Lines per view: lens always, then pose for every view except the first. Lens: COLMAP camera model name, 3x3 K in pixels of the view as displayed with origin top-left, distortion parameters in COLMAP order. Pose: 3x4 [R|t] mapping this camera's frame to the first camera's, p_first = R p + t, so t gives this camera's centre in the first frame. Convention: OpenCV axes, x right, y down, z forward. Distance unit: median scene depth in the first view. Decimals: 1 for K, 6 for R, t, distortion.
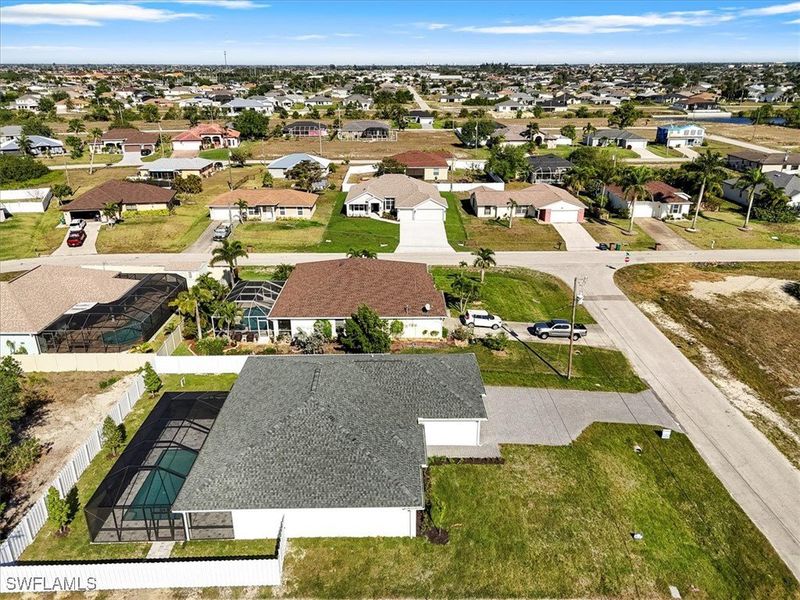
lens RADIAL K [[591.6, 0, 400.0], [0, 591.6, 300.0], [0, 0, 1]] dist [0.074123, -0.064522]
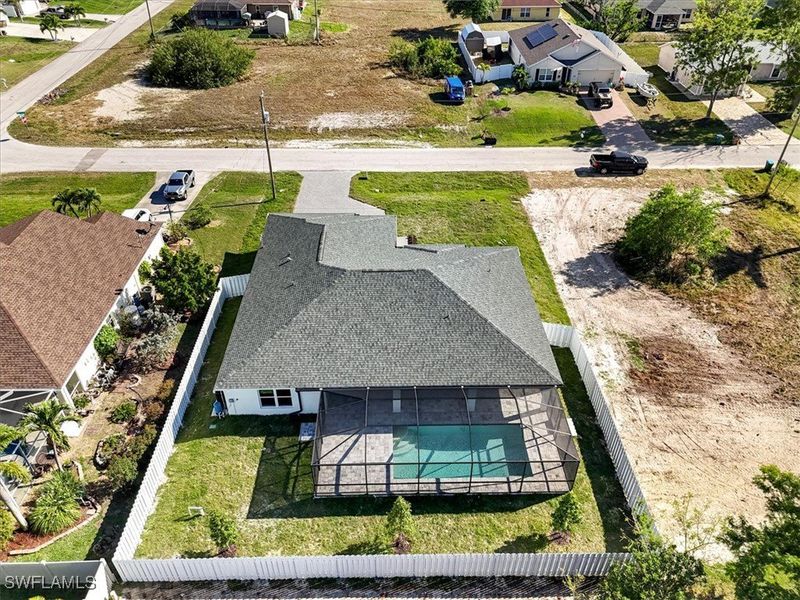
lens RADIAL K [[591.6, 0, 400.0], [0, 591.6, 300.0], [0, 0, 1]] dist [0.074123, -0.064522]
pose [[-0.004162, -0.605425, 0.795892, -0.505784], [0.364360, 0.740268, 0.565018, -0.188547], [-0.931249, 0.292342, 0.217512, 0.446412]]
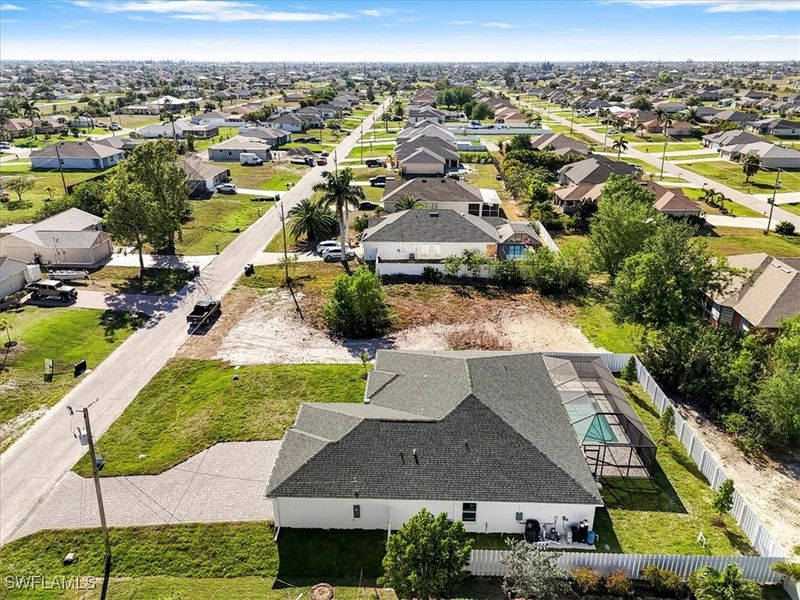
lens RADIAL K [[591.6, 0, 400.0], [0, 591.6, 300.0], [0, 0, 1]] dist [0.074123, -0.064522]
pose [[-0.998828, -0.021440, 0.043395, -0.031013], [0.014284, 0.726053, 0.687490, -0.388602], [-0.046246, 0.687304, -0.724896, 0.948434]]
